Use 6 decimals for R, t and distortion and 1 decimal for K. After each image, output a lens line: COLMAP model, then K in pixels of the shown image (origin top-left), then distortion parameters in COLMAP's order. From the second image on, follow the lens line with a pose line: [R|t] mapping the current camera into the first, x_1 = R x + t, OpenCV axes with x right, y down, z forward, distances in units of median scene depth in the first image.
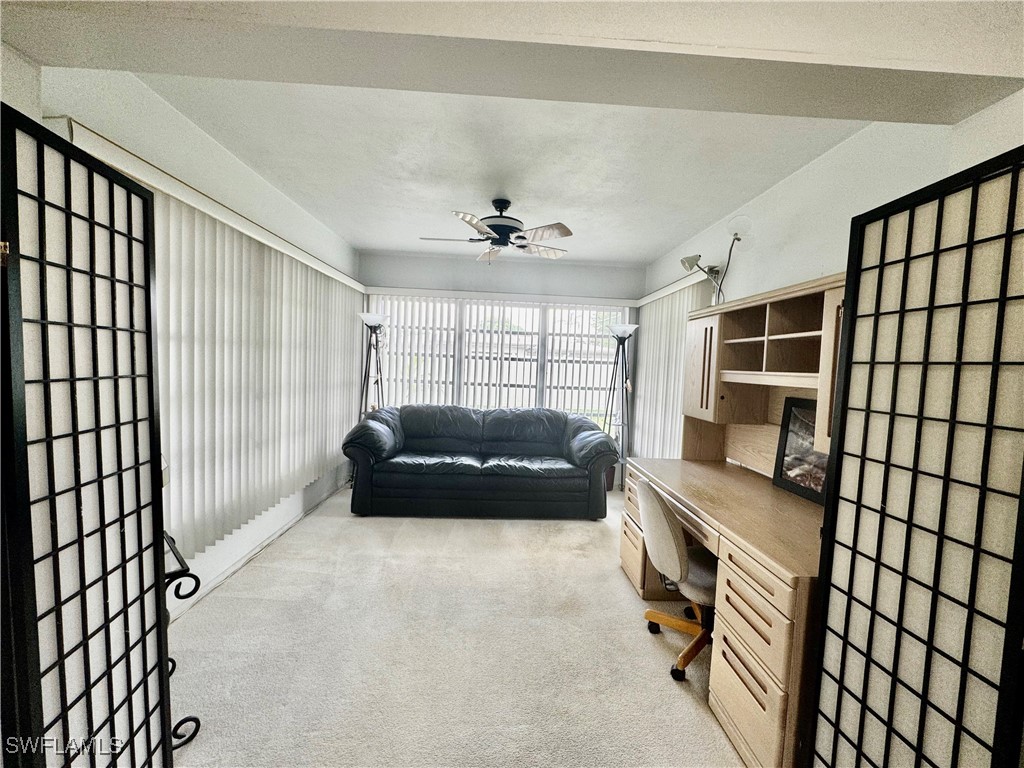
lens RADIAL K [[410.0, 0, 511.5], [0, 410.0, 383.1], [0, 0, 1]] dist [-0.001437, -0.000882]
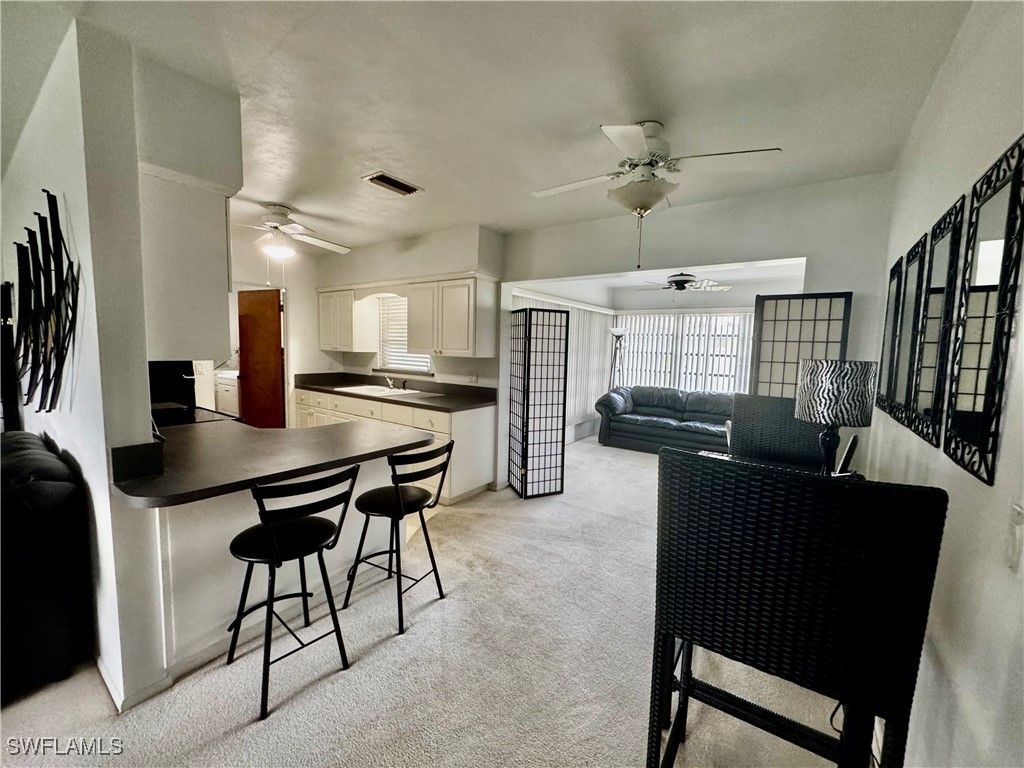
lens RADIAL K [[410.0, 0, 512.7], [0, 410.0, 381.5], [0, 0, 1]] dist [-0.001437, -0.000882]
pose [[0.790036, 0.034960, -0.612063, 0.351684], [-0.025707, 0.999384, 0.023900, 0.013767], [0.612522, -0.003148, 0.790447, -0.570070]]
